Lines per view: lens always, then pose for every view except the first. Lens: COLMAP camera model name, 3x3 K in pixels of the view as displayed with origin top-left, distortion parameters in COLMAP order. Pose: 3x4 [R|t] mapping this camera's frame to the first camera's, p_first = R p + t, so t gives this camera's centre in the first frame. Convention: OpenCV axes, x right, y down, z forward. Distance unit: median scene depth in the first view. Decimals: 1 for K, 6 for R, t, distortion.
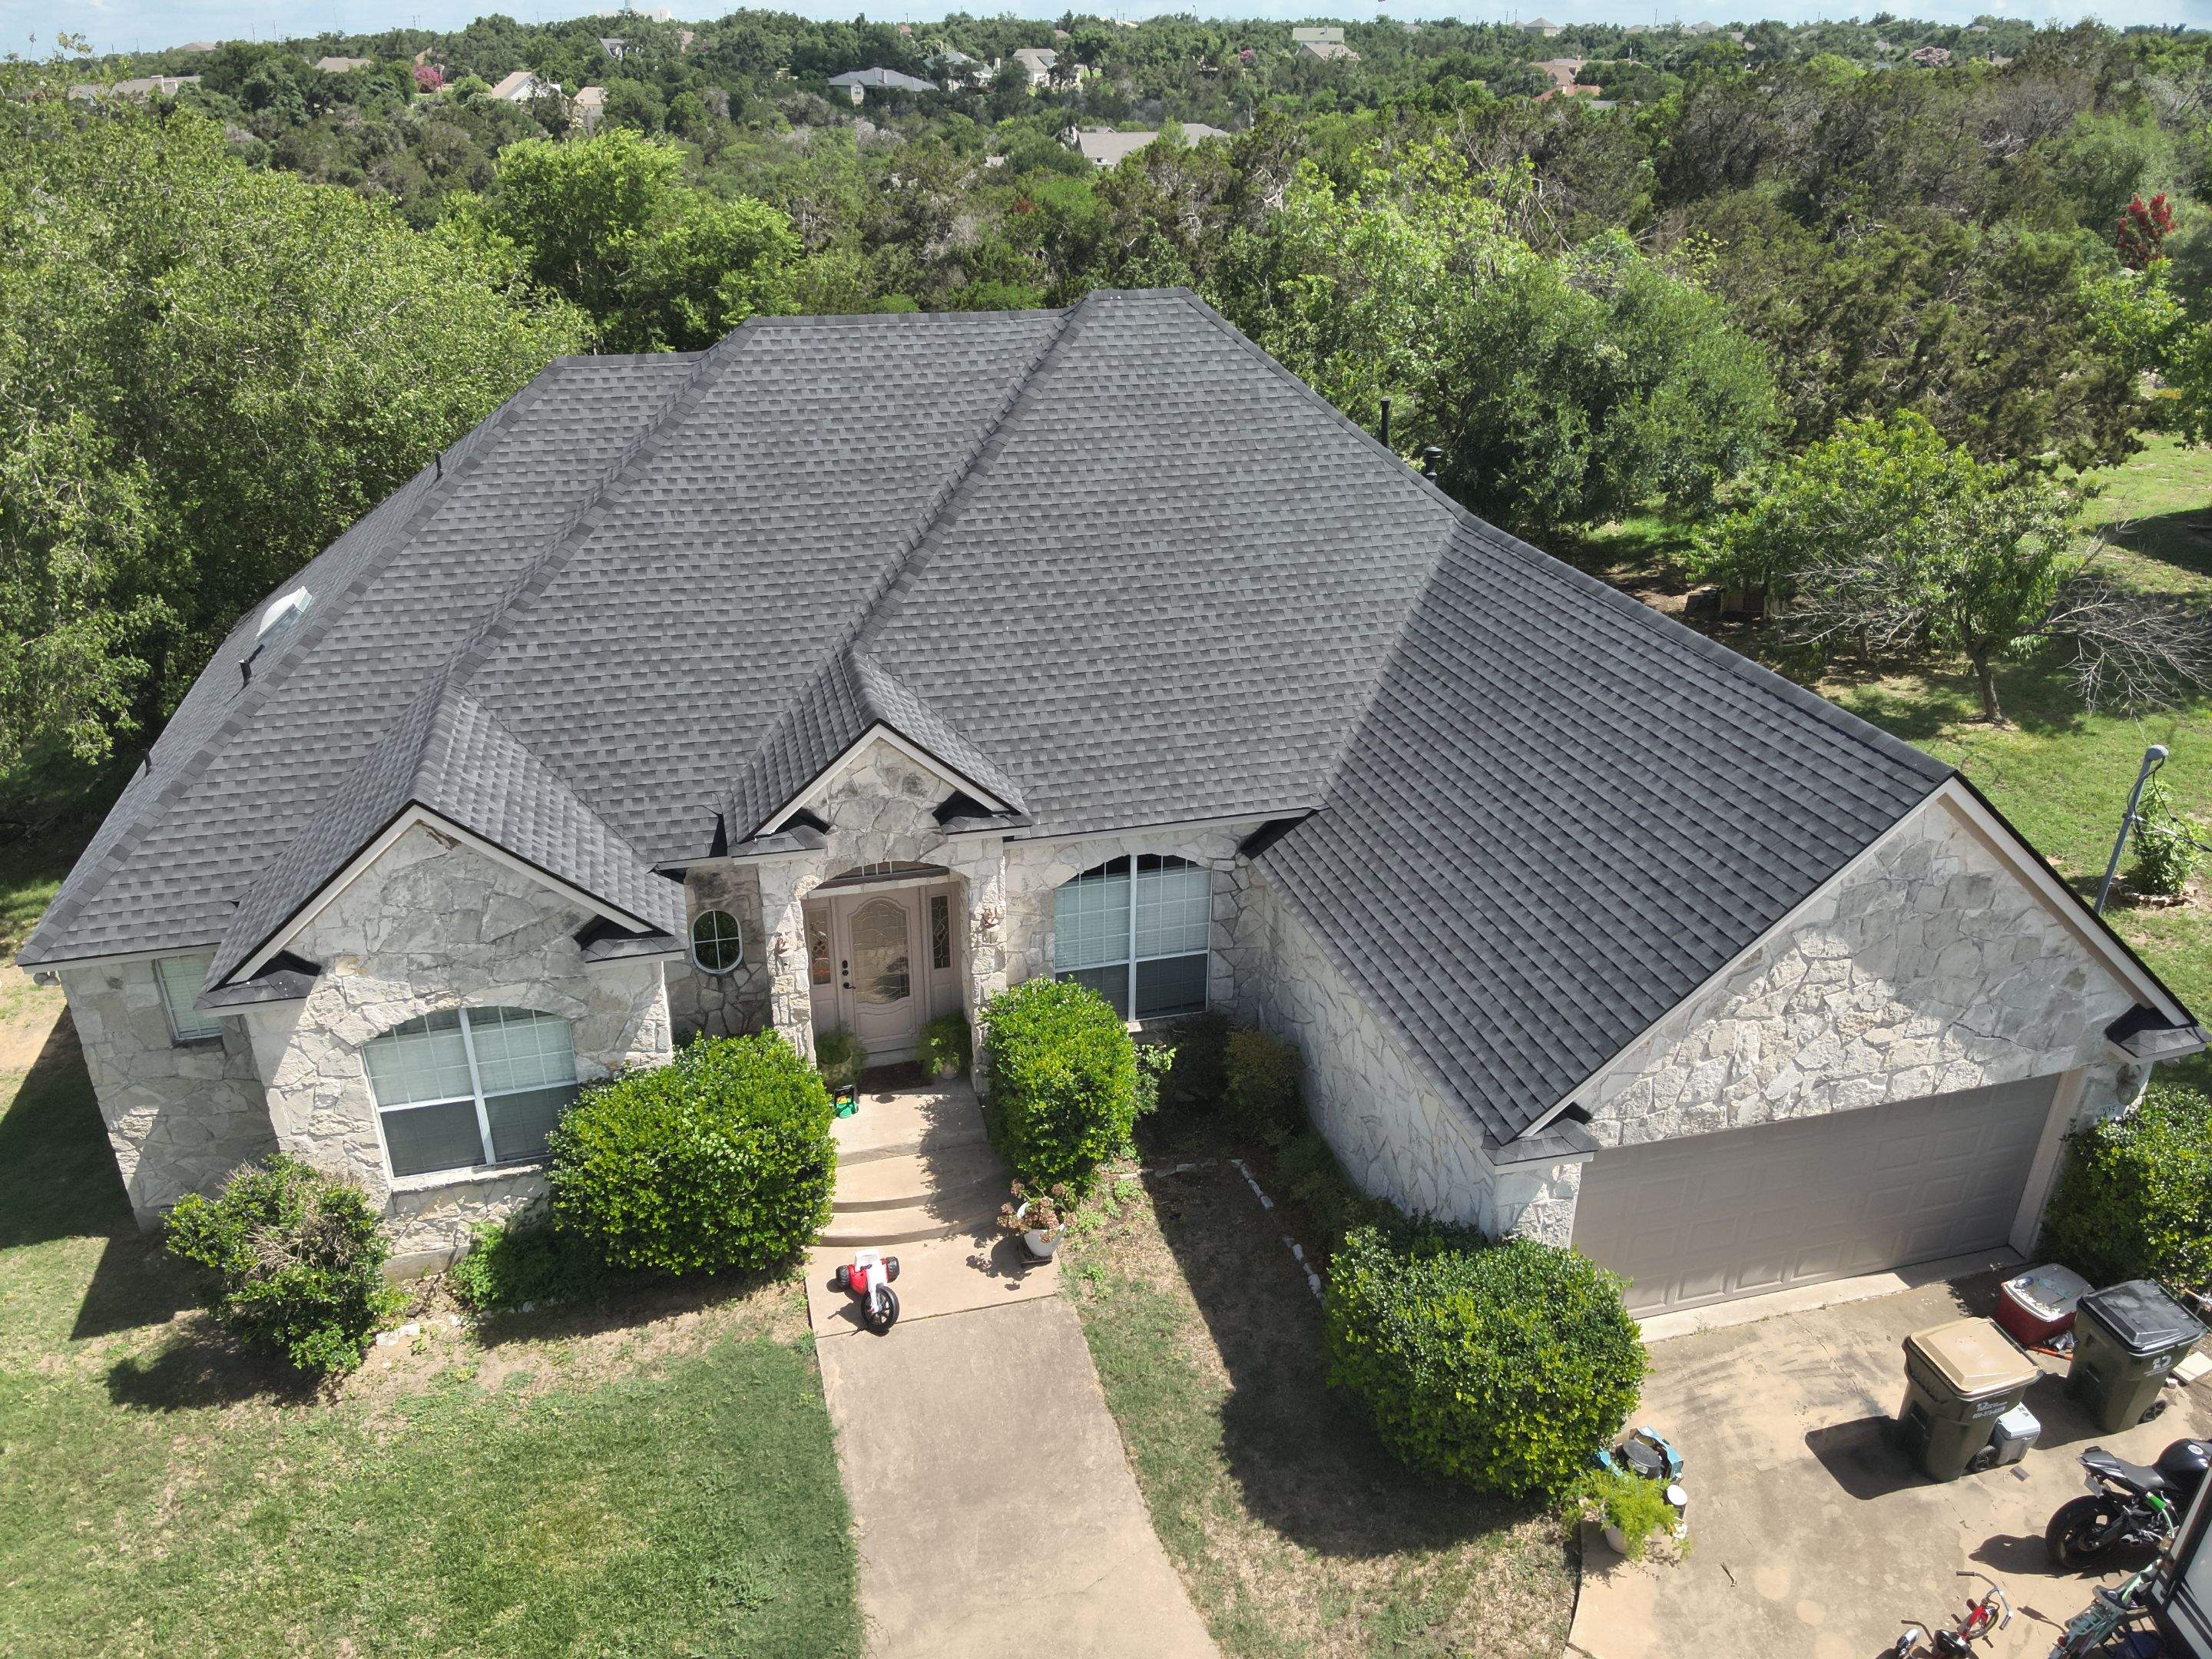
lens RADIAL K [[1610.2, 0, 1089.2], [0, 1610.2, 828.8], [0, 0, 1]] dist [0.081288, -0.162968]
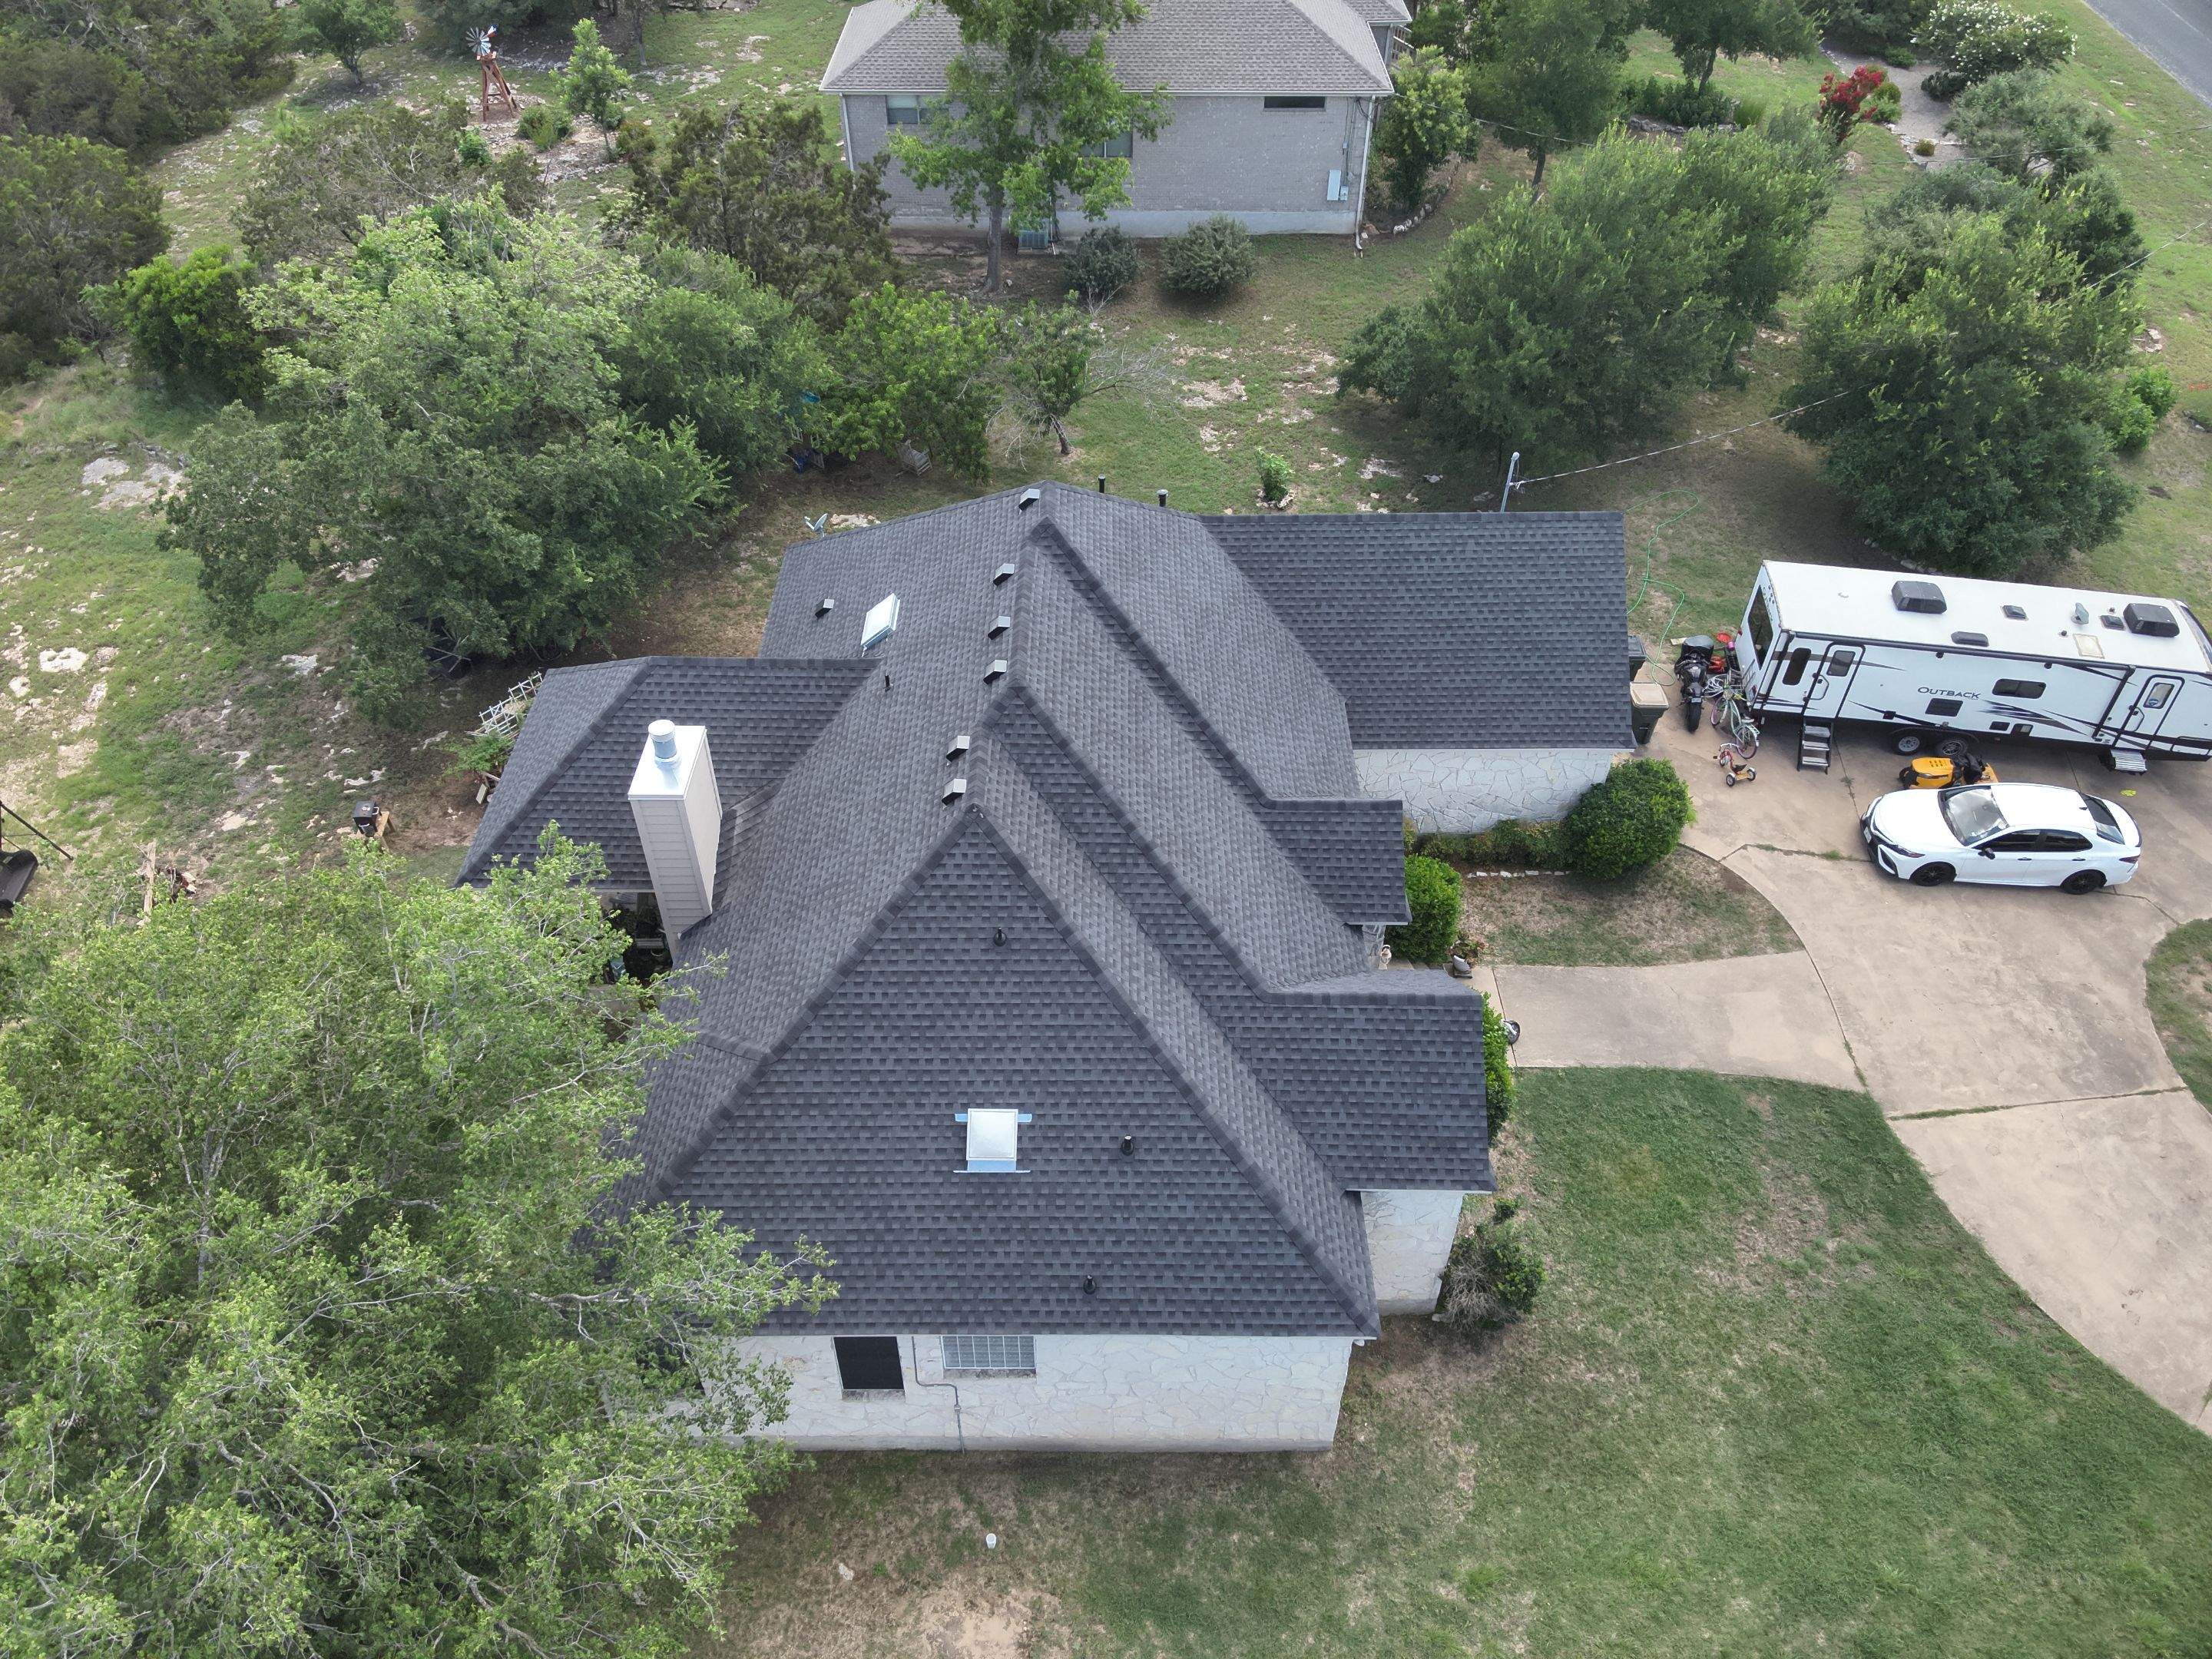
lens RADIAL K [[1602.1, 0, 1089.4], [0, 1602.1, 826.9], [0, 0, 1]] dist [0.117453, -0.215894]
pose [[0.258670, -0.647527, 0.716798, -1.387331], [0.418225, 0.743970, 0.521149, -1.024388], [-0.870734, 0.164976, 0.463255, 0.487877]]
